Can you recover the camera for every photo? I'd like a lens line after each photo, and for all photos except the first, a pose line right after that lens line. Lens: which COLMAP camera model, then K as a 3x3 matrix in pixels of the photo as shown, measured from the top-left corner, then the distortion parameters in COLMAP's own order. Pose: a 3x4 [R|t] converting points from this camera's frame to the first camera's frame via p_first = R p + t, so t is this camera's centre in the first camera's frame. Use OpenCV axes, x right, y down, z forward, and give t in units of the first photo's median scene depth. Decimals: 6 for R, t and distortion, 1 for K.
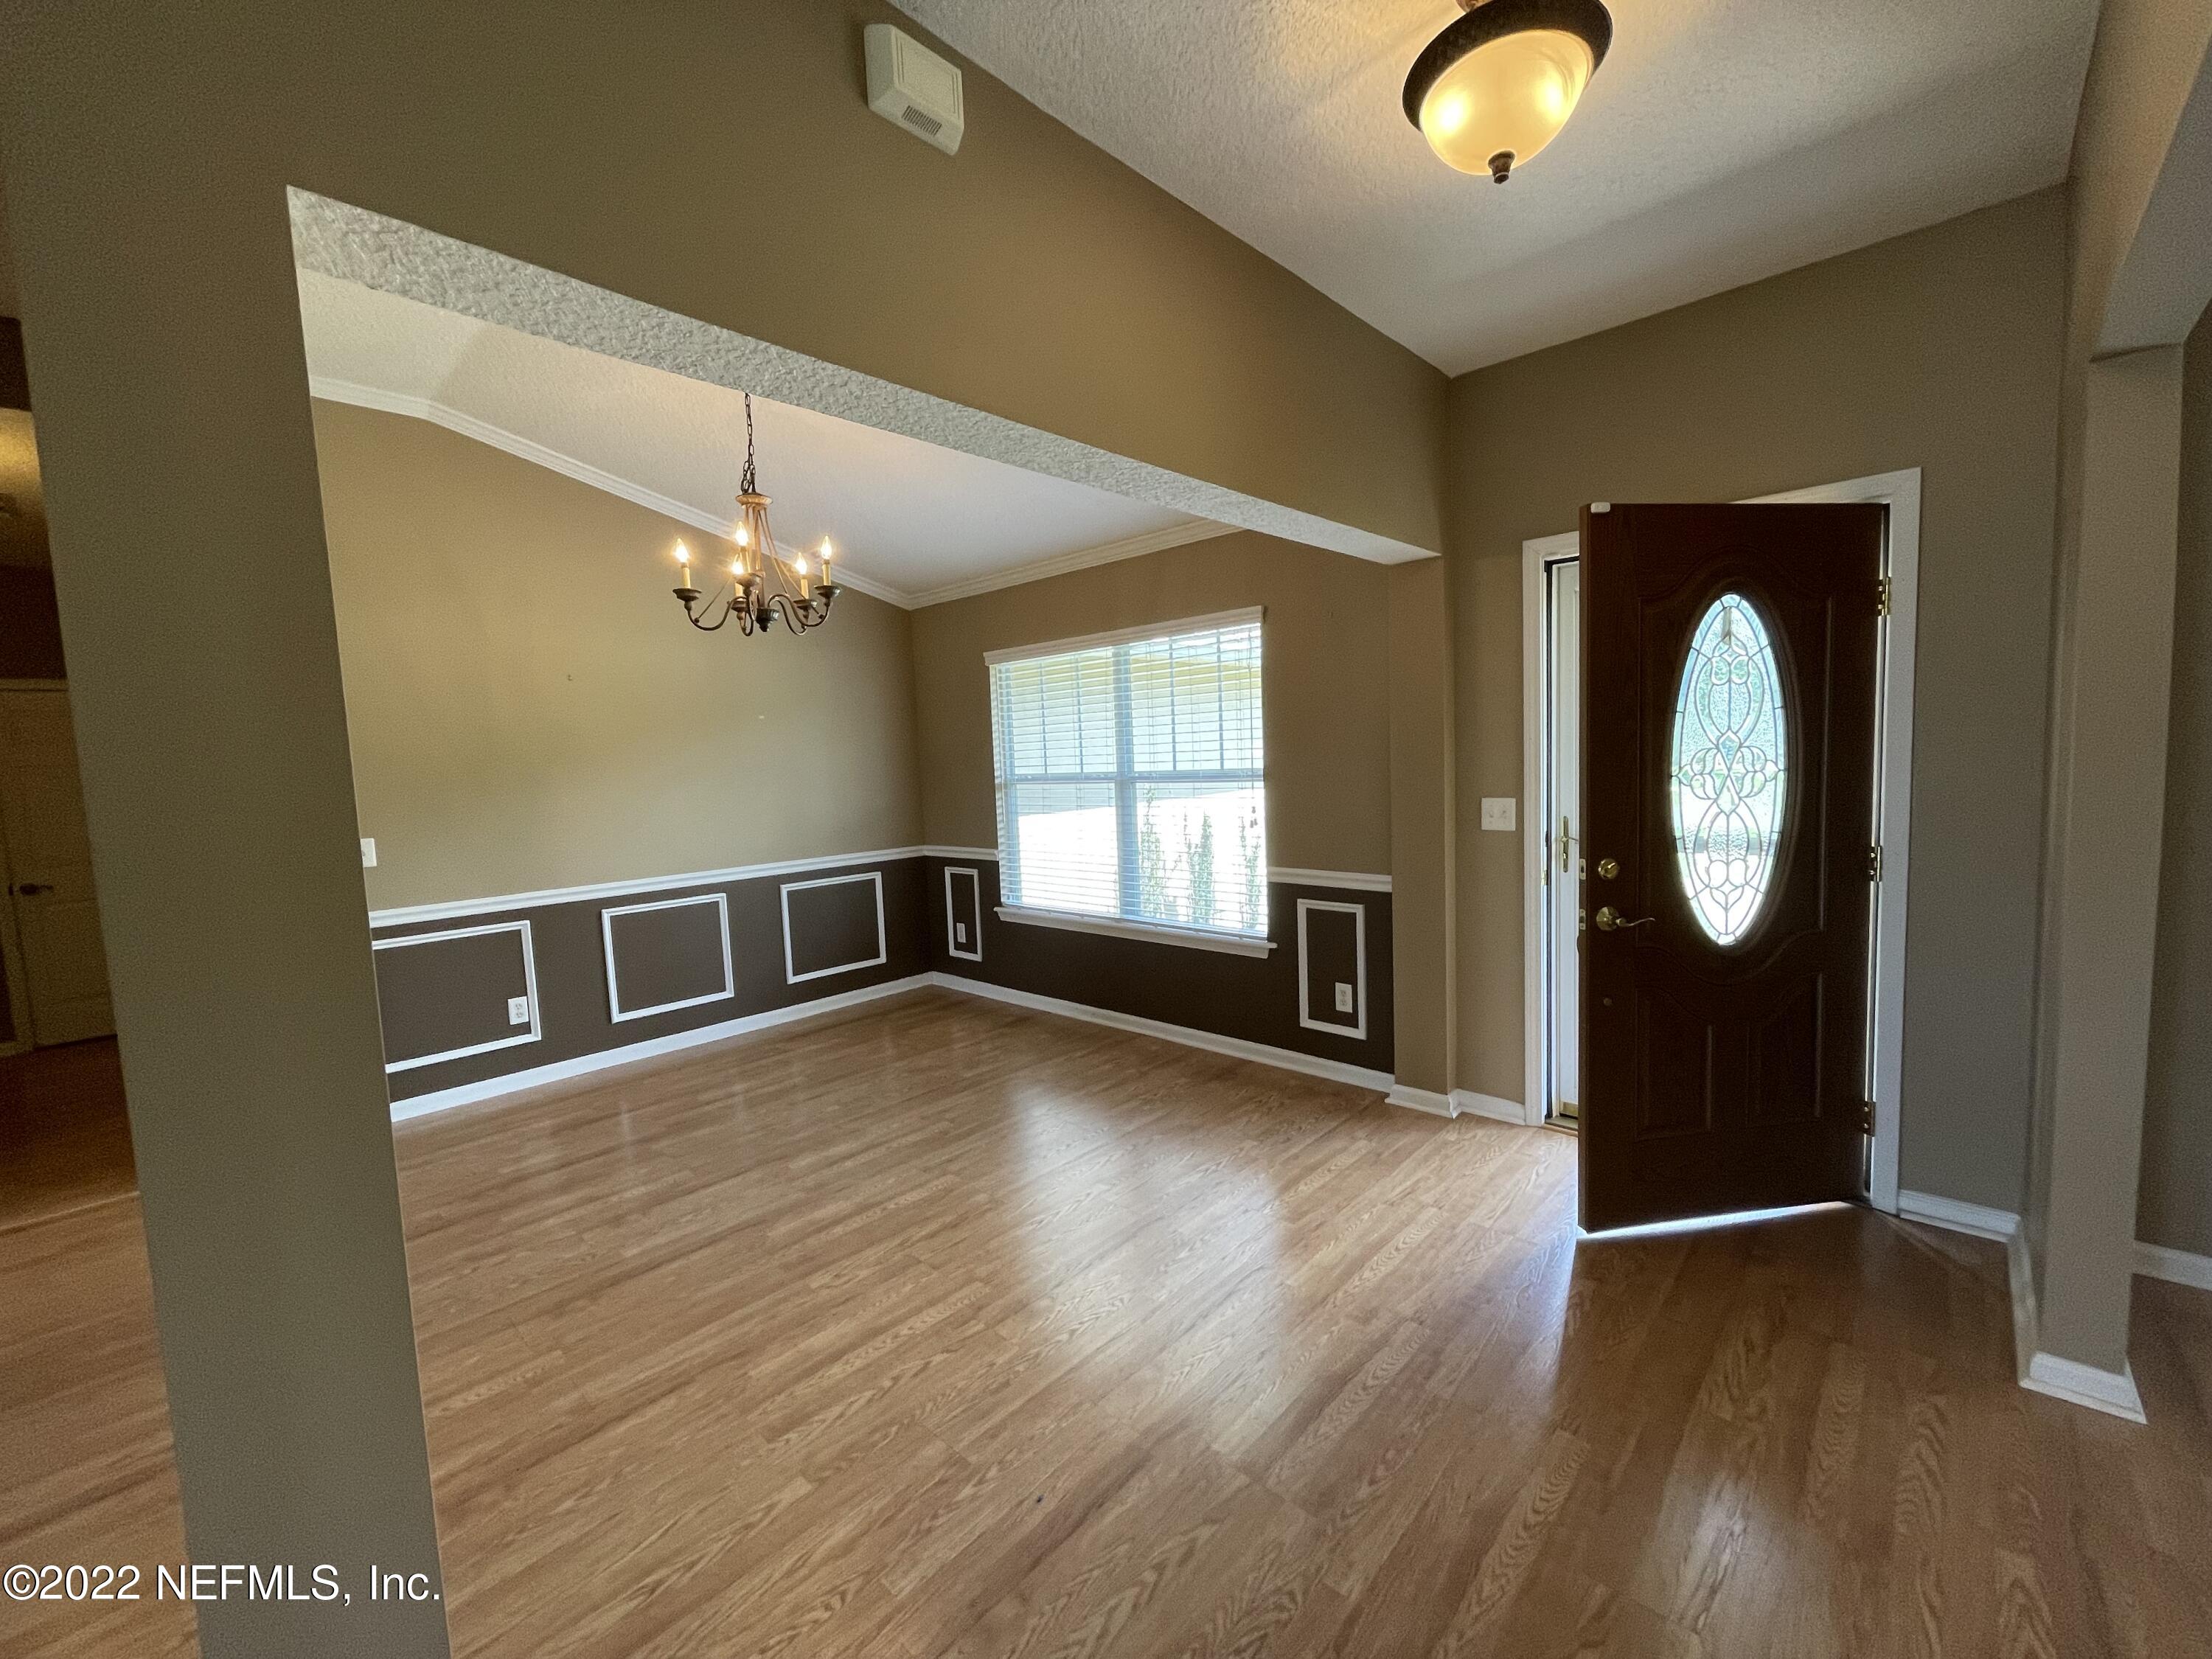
lens RADIAL K [[899.8, 0, 1103.2], [0, 899.8, 832.2], [0, 0, 1]] dist [-0.000519, -0.000267]
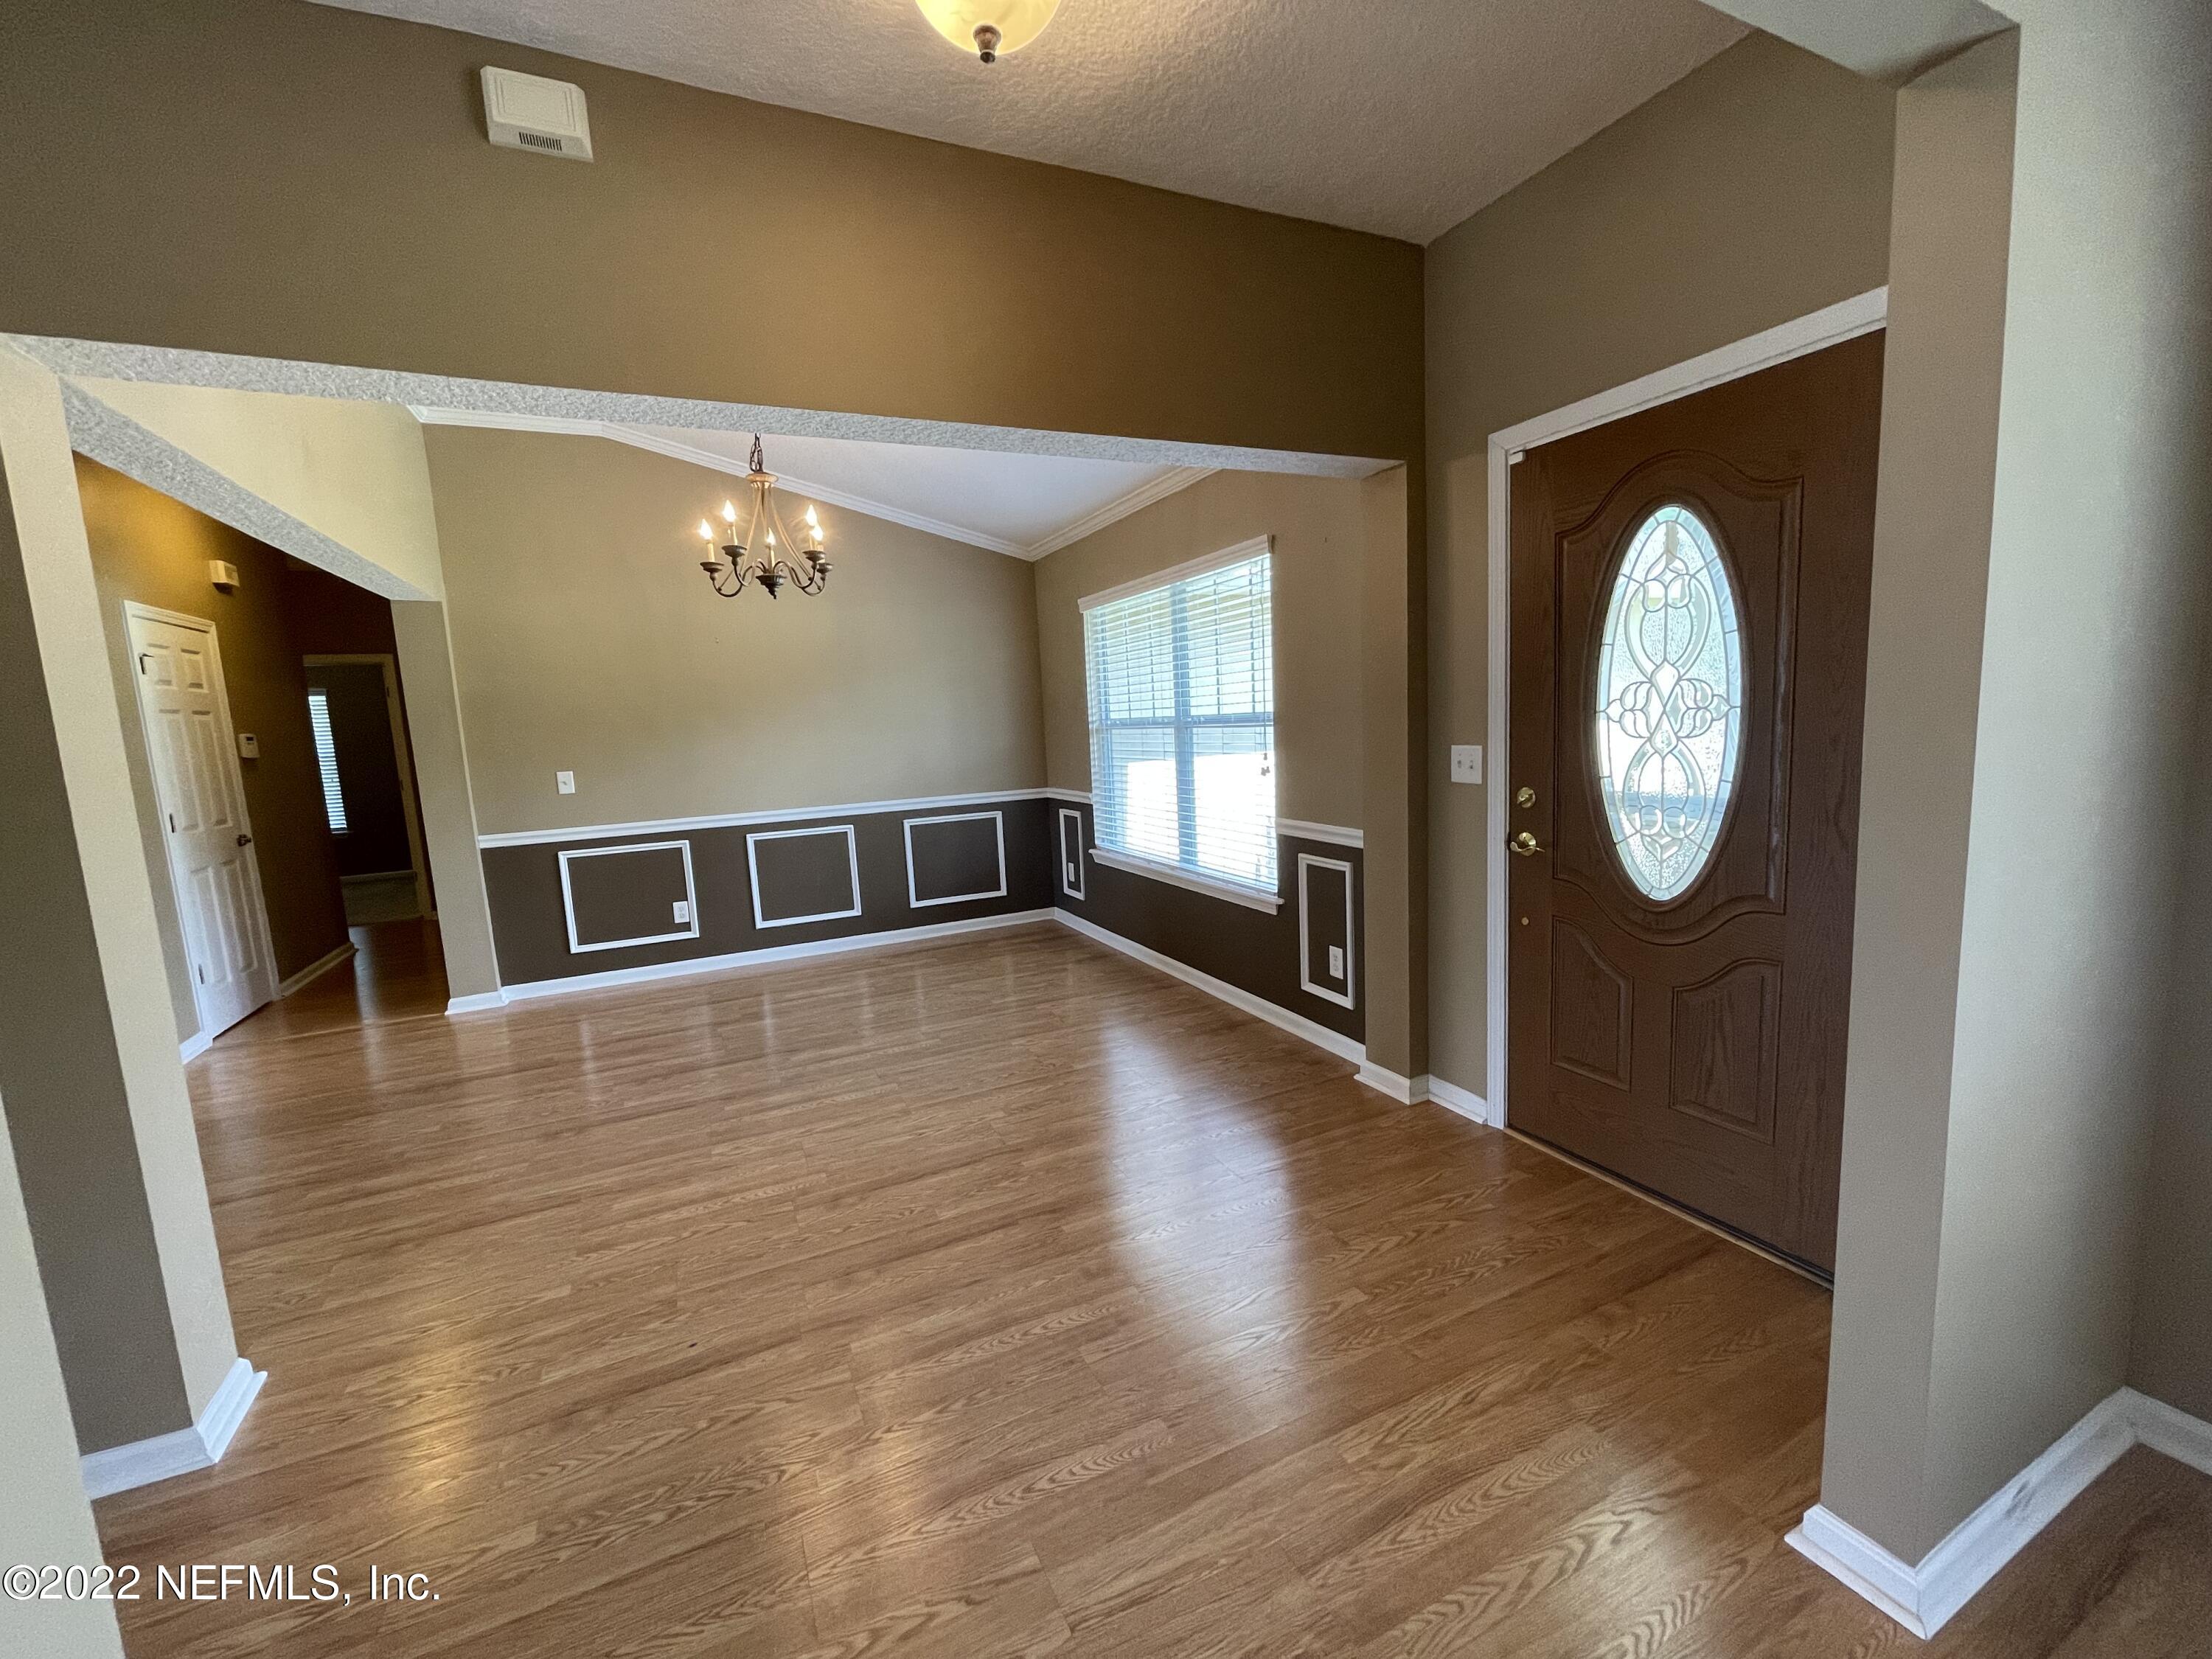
lens RADIAL K [[899.8, 0, 1103.2], [0, 899.8, 832.2], [0, 0, 1]] dist [-0.000519, -0.000267]
pose [[0.930689, 0.040560, -0.363555, 0.355081], [-0.018046, 0.997715, 0.065111, -0.004126], [0.365365, -0.054038, 0.929294, 0.062444]]
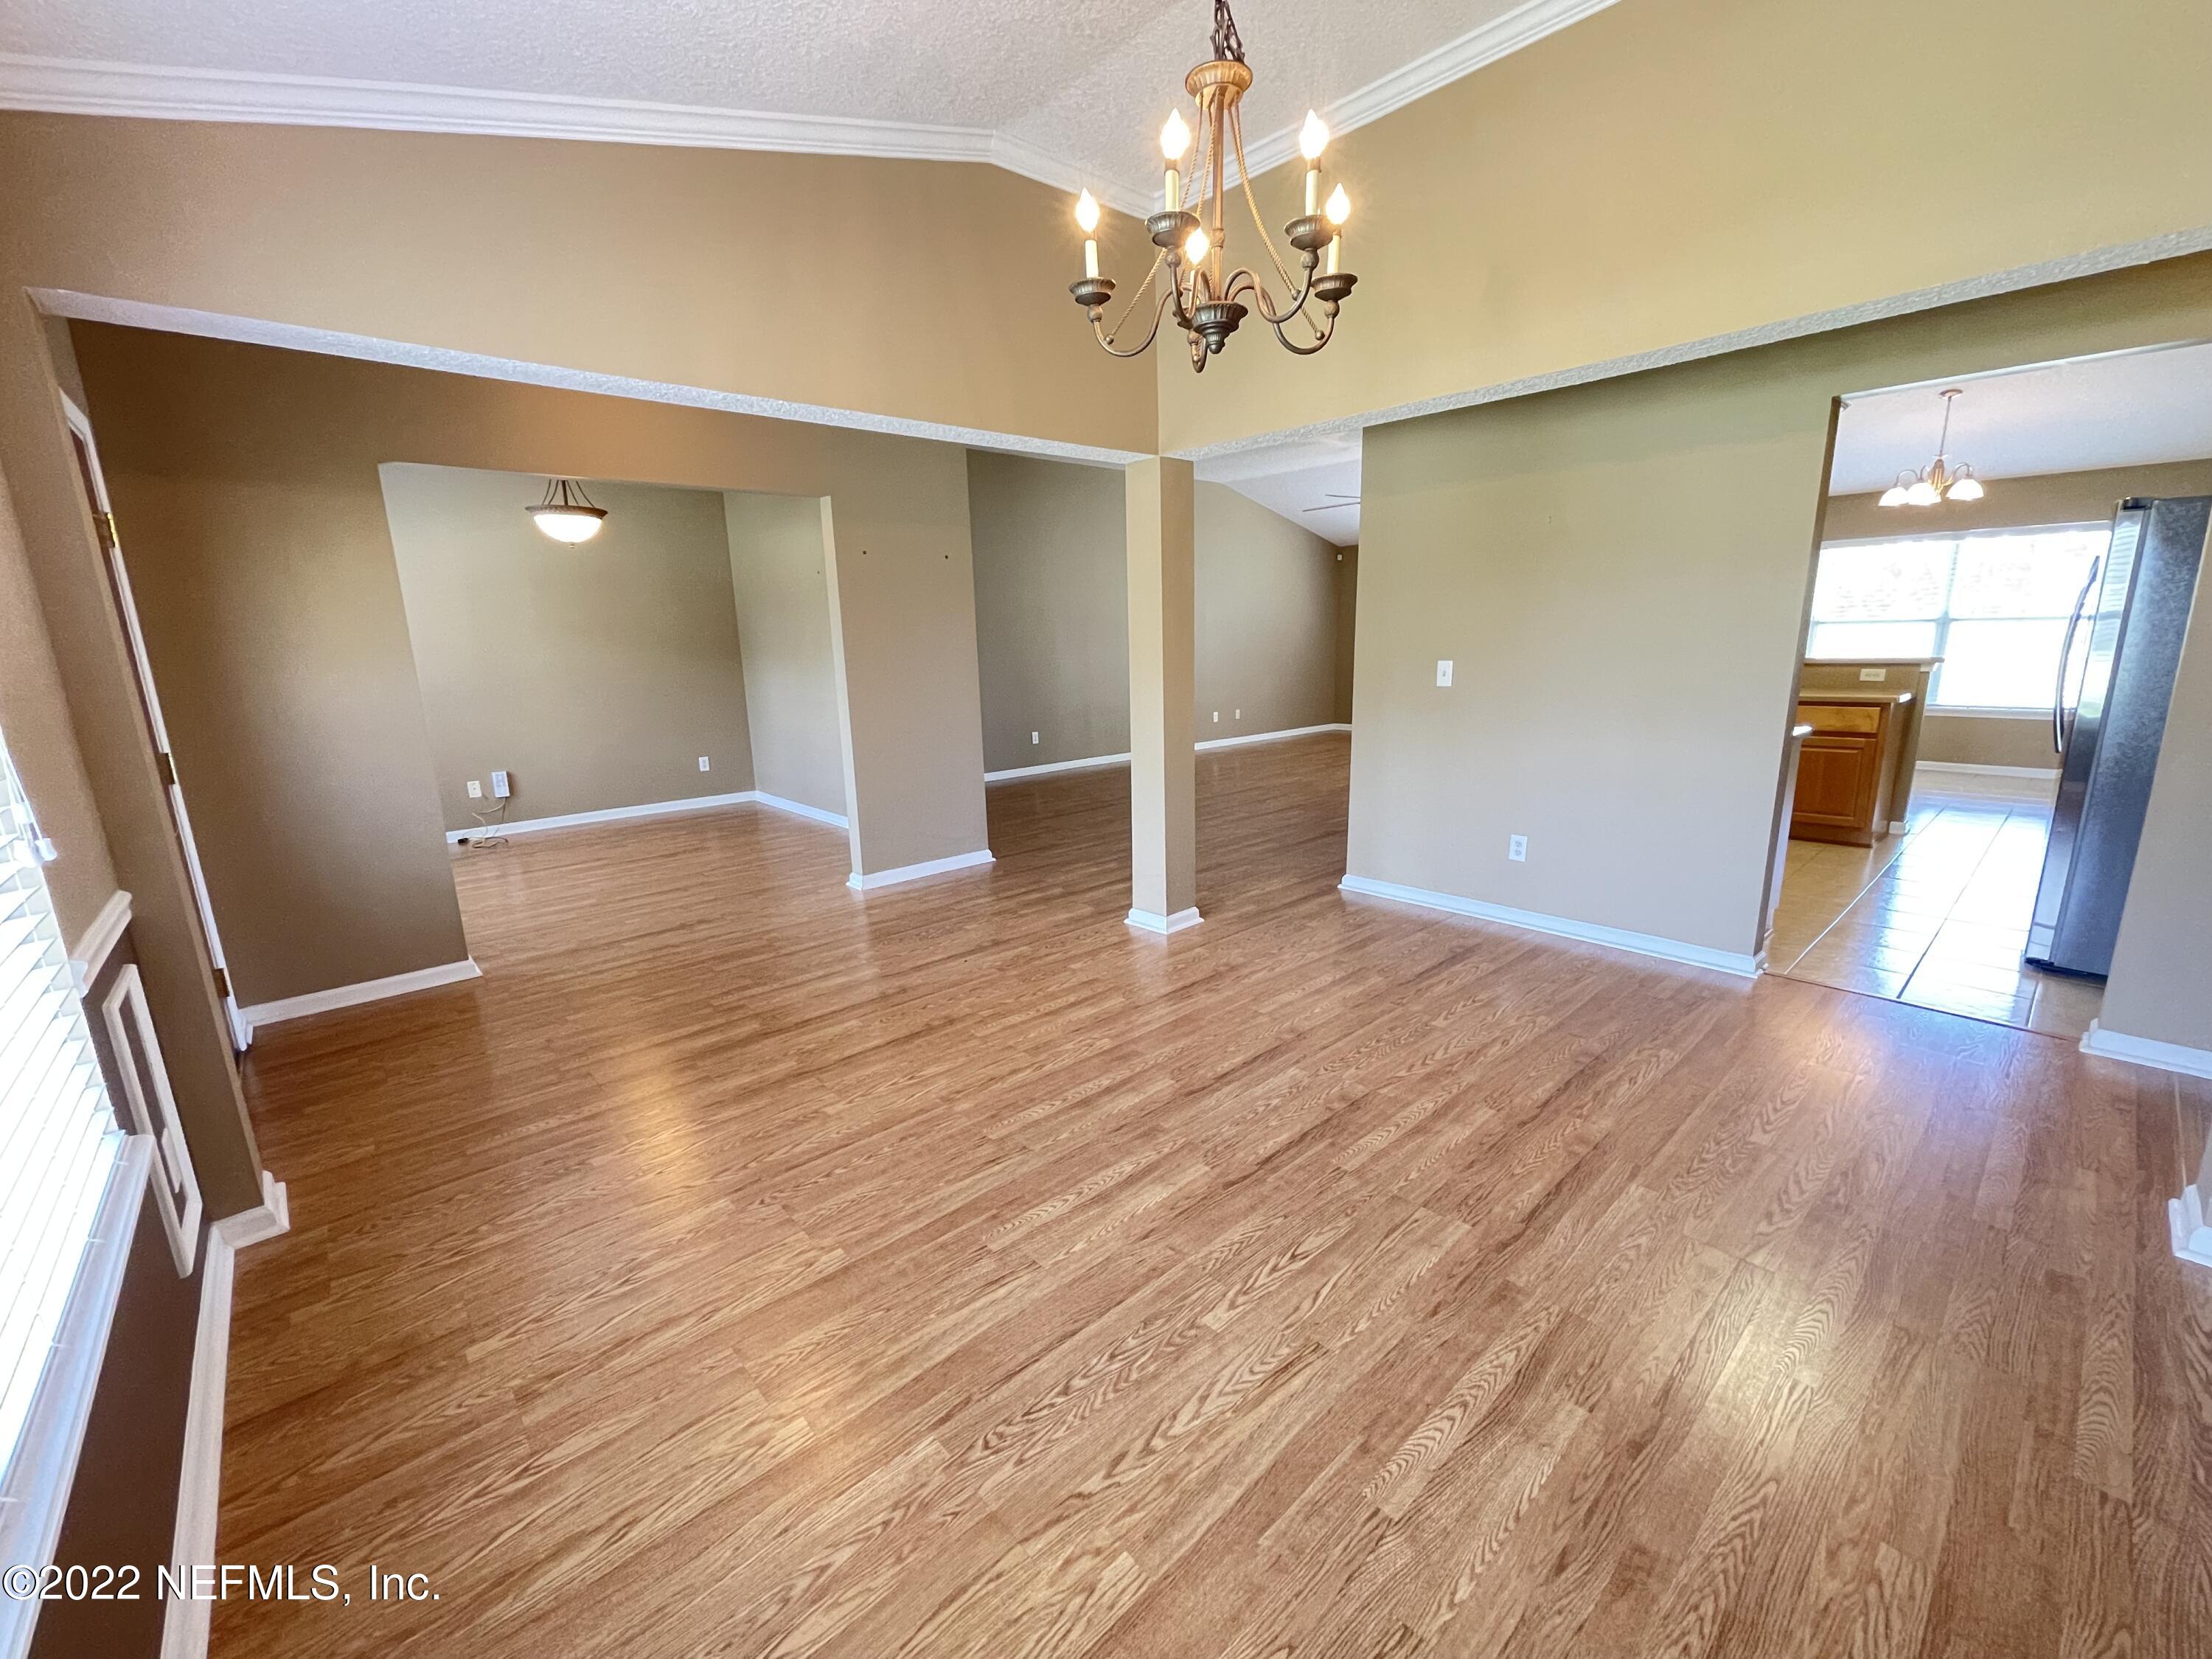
lens RADIAL K [[899.8, 0, 1103.2], [0, 899.8, 832.2], [0, 0, 1]] dist [-0.000519, -0.000267]
pose [[-0.994177, 0.046346, 0.097288, -0.278652], [0.073590, 0.951494, 0.298737, -0.092277], [-0.078723, 0.304157, -0.949363, 1.298610]]
